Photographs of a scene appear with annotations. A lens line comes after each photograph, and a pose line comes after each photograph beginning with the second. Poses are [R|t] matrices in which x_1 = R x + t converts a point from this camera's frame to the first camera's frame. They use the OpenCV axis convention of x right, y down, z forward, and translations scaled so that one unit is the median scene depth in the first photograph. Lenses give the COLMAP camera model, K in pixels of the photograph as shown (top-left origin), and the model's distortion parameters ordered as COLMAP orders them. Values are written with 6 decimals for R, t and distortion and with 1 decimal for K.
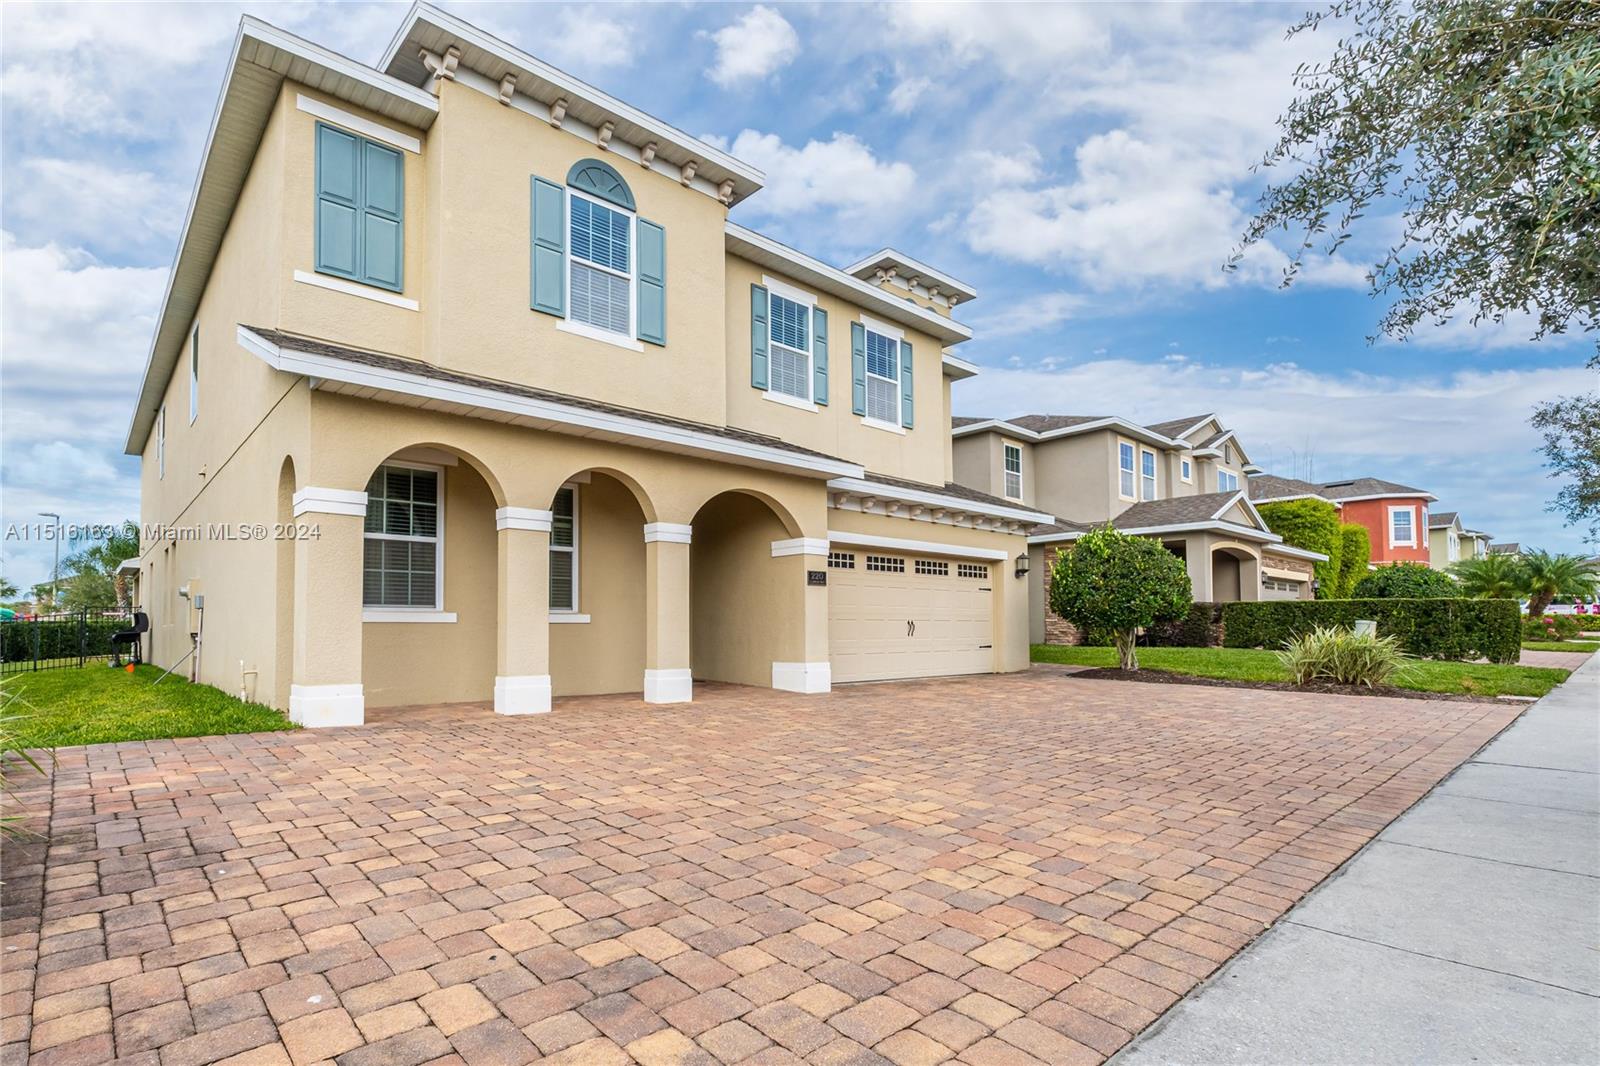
lens RADIAL K [[739.8, 0, 799.8], [0, 739.8, 606.2], [0, 0, 1]] dist [-0.021806, -0.000100]
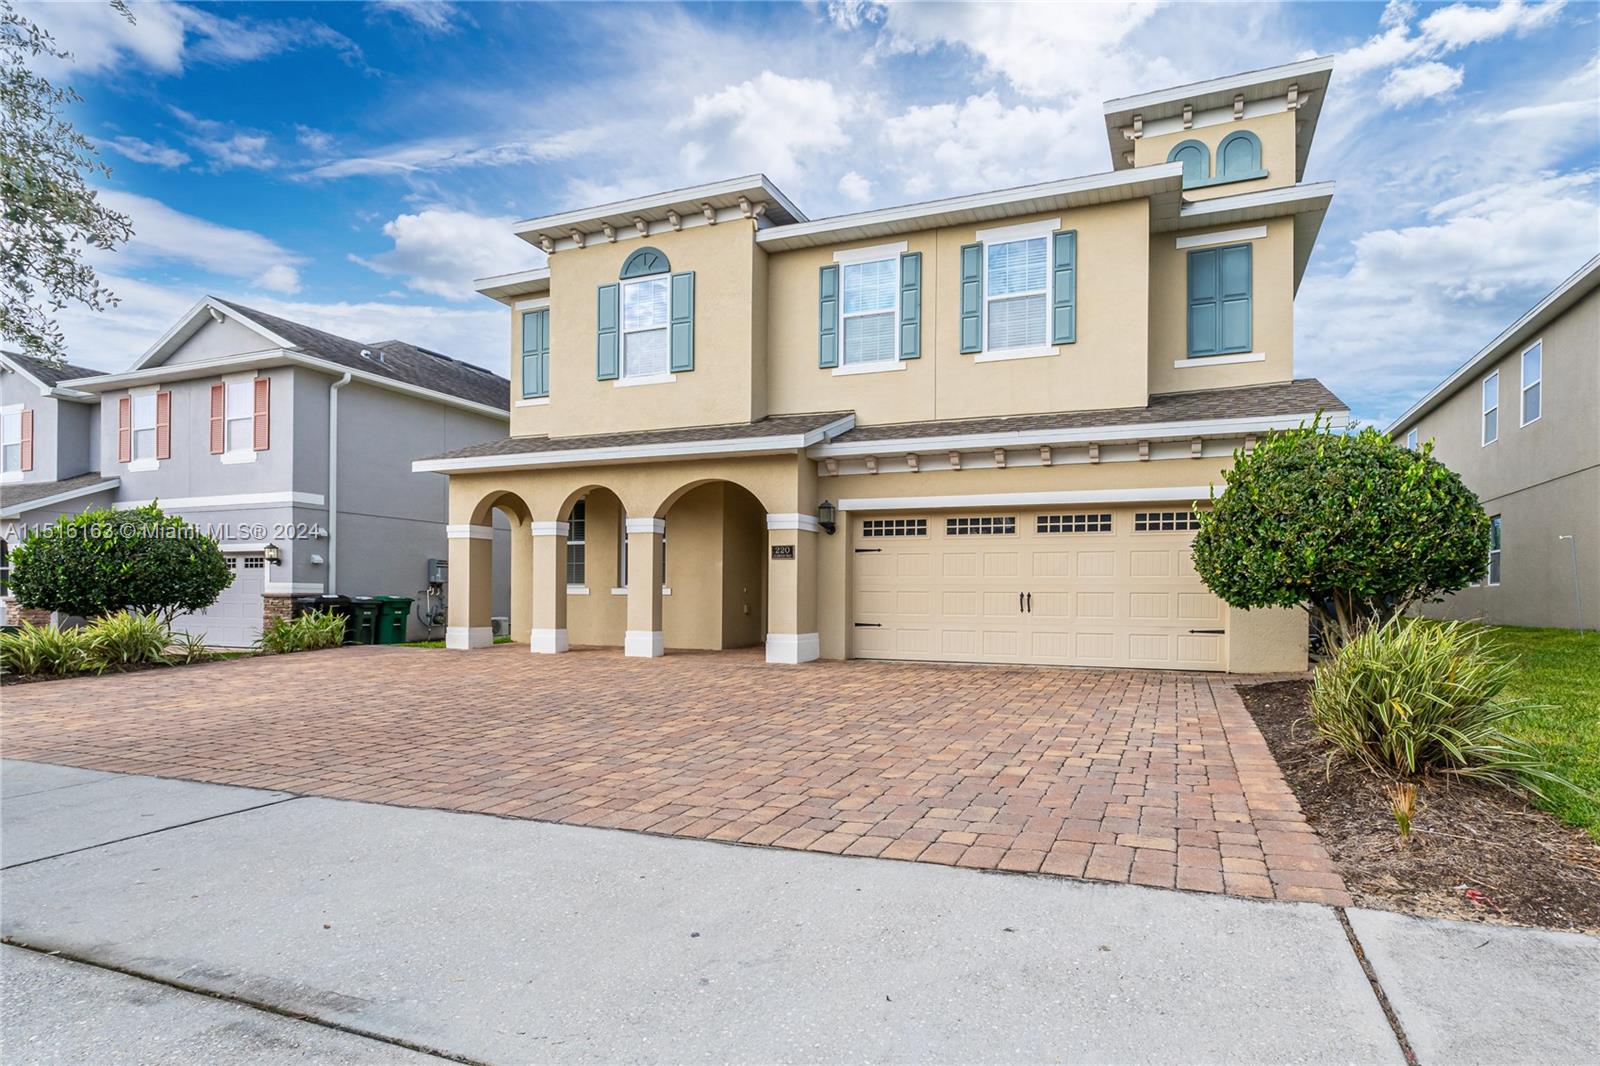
lens RADIAL K [[584.5, 0, 800.3], [0, 584.5, 601.3], [0, 0, 1]] dist [-0.014309, 0.000014]
pose [[0.535546, 0.008541, -0.844463, 0.629009], [0.012802, 0.999752, 0.018230, 0.014350], [0.844409, -0.020574, 0.535304, 0.542379]]
